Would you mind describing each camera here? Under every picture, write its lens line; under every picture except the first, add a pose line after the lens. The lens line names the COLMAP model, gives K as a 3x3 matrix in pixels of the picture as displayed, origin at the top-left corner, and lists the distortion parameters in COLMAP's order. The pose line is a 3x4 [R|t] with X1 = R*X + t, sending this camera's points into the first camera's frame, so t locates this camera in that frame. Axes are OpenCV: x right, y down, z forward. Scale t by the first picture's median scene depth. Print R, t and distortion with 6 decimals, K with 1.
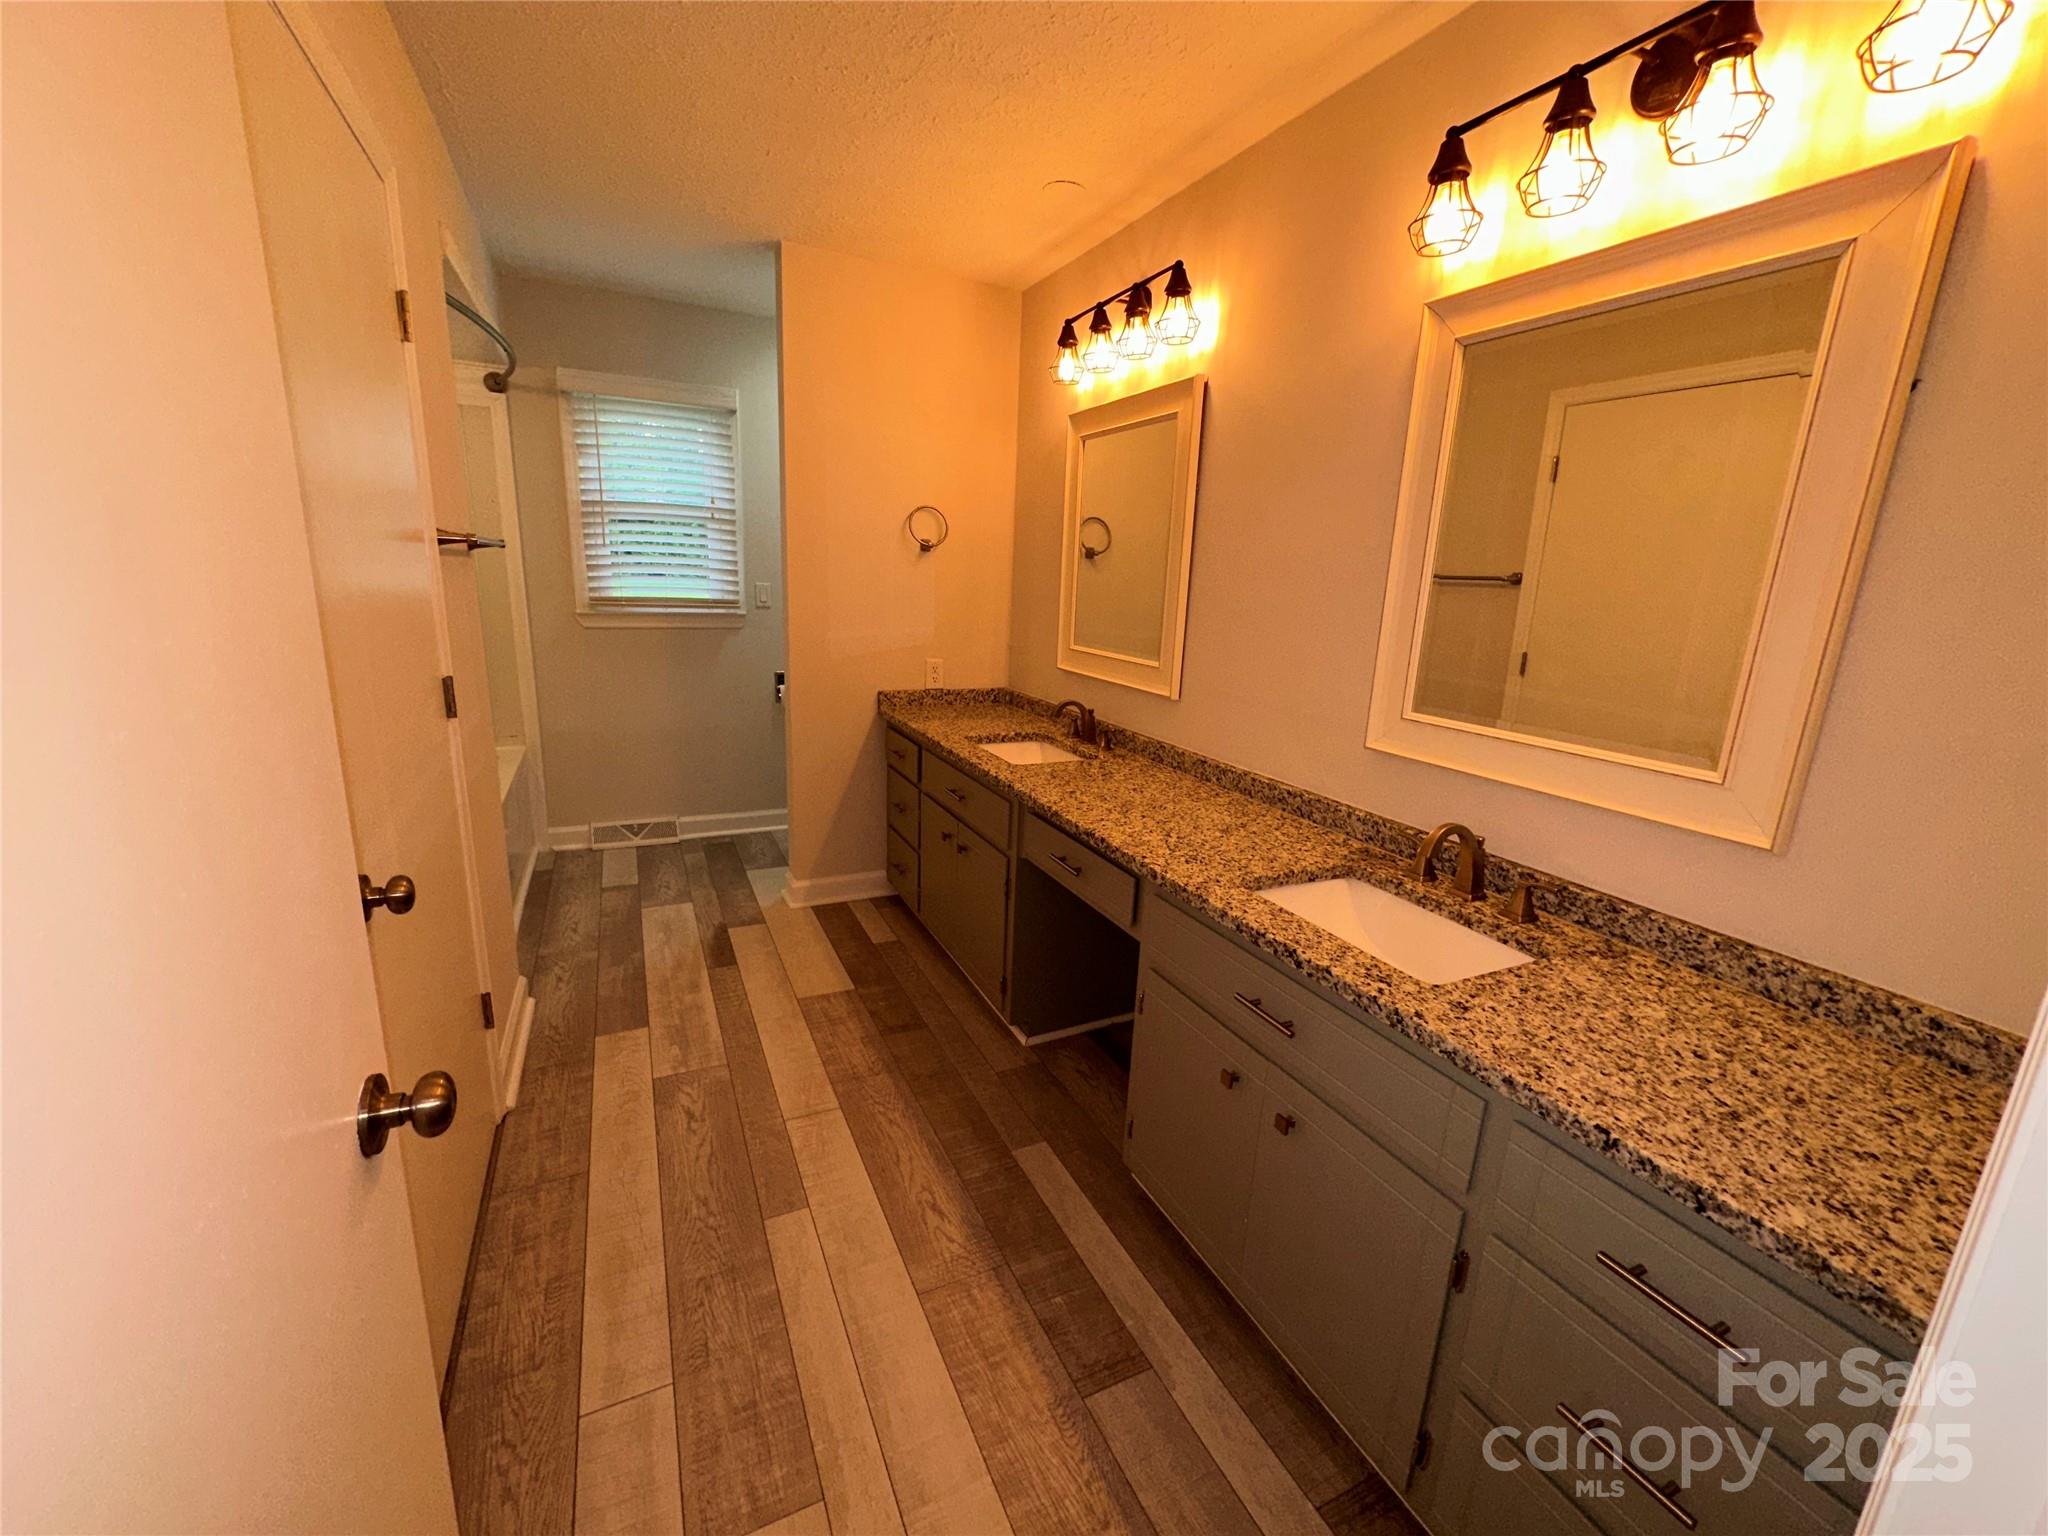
lens RADIAL K [[816.9, 0, 1021.9], [0, 816.9, 762.7], [0, 0, 1]] dist [-0.002751, 0.000710]
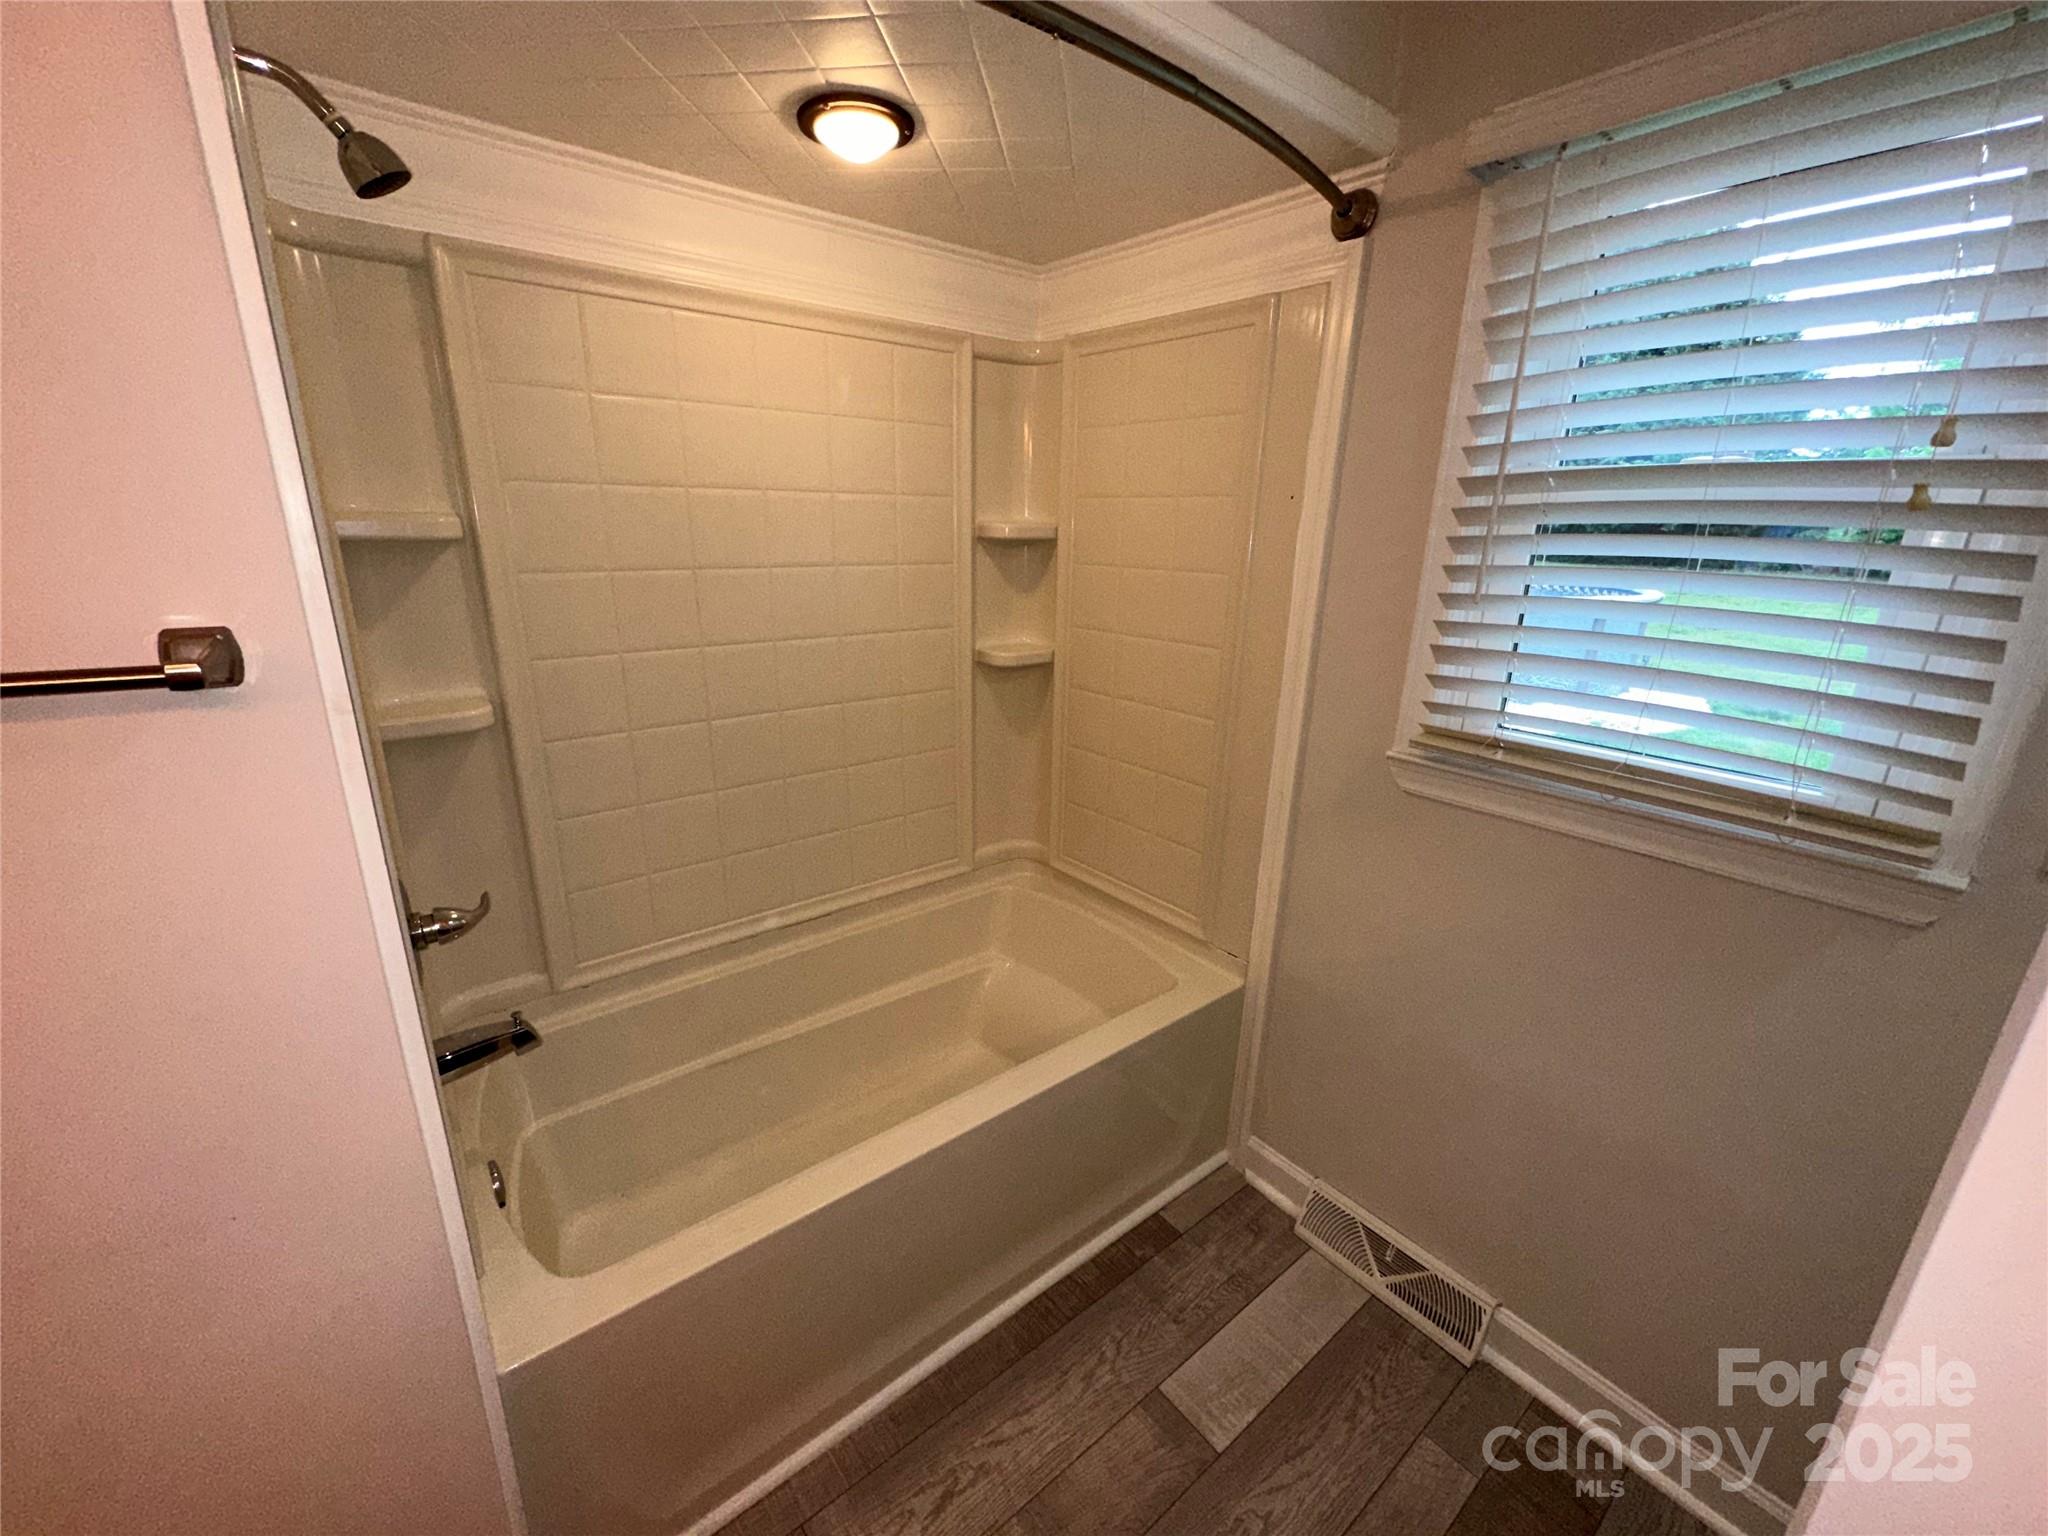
lens RADIAL K [[816.9, 0, 1016.2], [0, 816.9, 769.0], [0, 0, 1]] dist [-0.002751, 0.000710]
pose [[0.228183, 0.243783, -0.942604, -0.187642], [-0.247967, 0.950771, 0.185868, -0.200367], [0.941512, 0.191323, 0.277400, 0.683169]]
